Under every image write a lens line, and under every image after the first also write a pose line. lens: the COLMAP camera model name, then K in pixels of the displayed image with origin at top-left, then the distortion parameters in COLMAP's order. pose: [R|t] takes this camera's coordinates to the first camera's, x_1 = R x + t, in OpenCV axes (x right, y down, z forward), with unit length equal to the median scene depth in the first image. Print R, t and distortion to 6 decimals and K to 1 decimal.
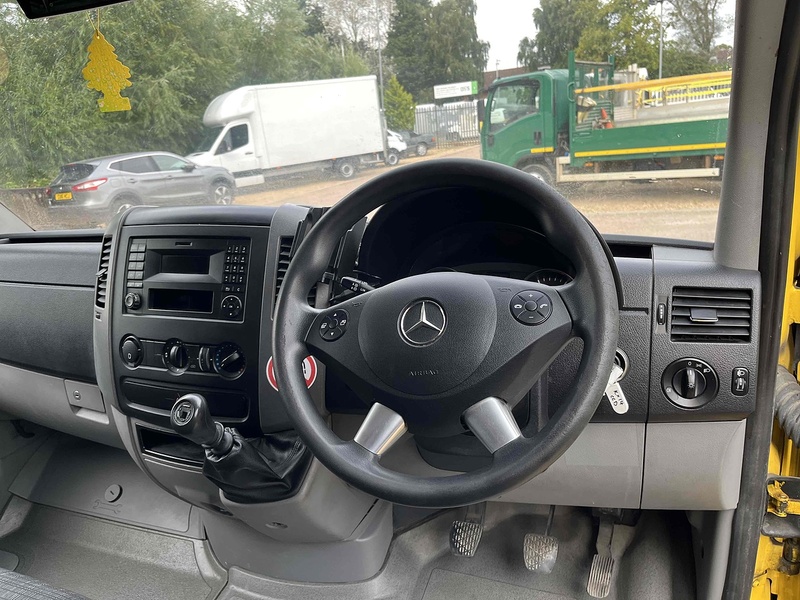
lens RADIAL K [[614.0, 0, 402.5], [0, 614.0, 300.8], [0, 0, 1]] dist [0.030720, -0.065543]
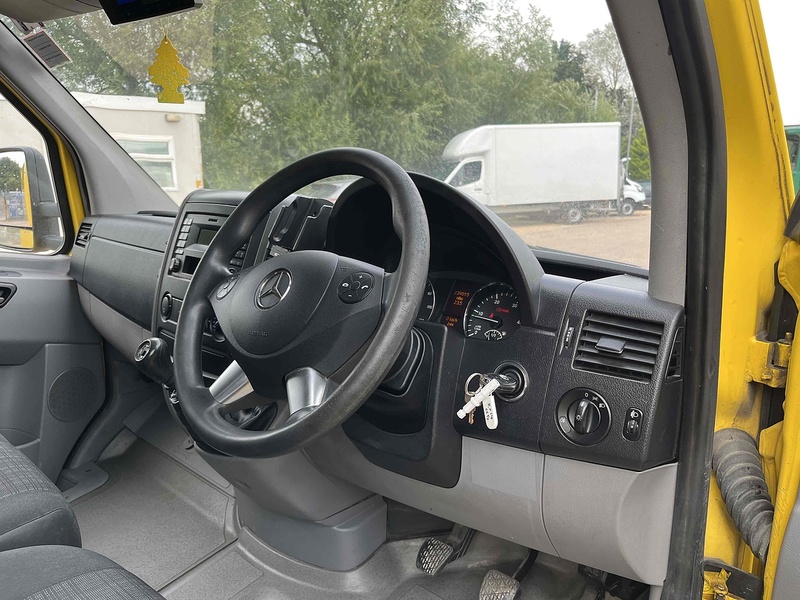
lens RADIAL K [[614.0, 0, 402.5], [0, 614.0, 300.8], [0, 0, 1]] dist [0.030720, -0.065543]
pose [[0.930618, 0.152360, -0.332770, 0.367461], [-0.172489, 0.984504, -0.031619, 0.030482], [0.322796, 0.086825, 0.942478, 0.033583]]
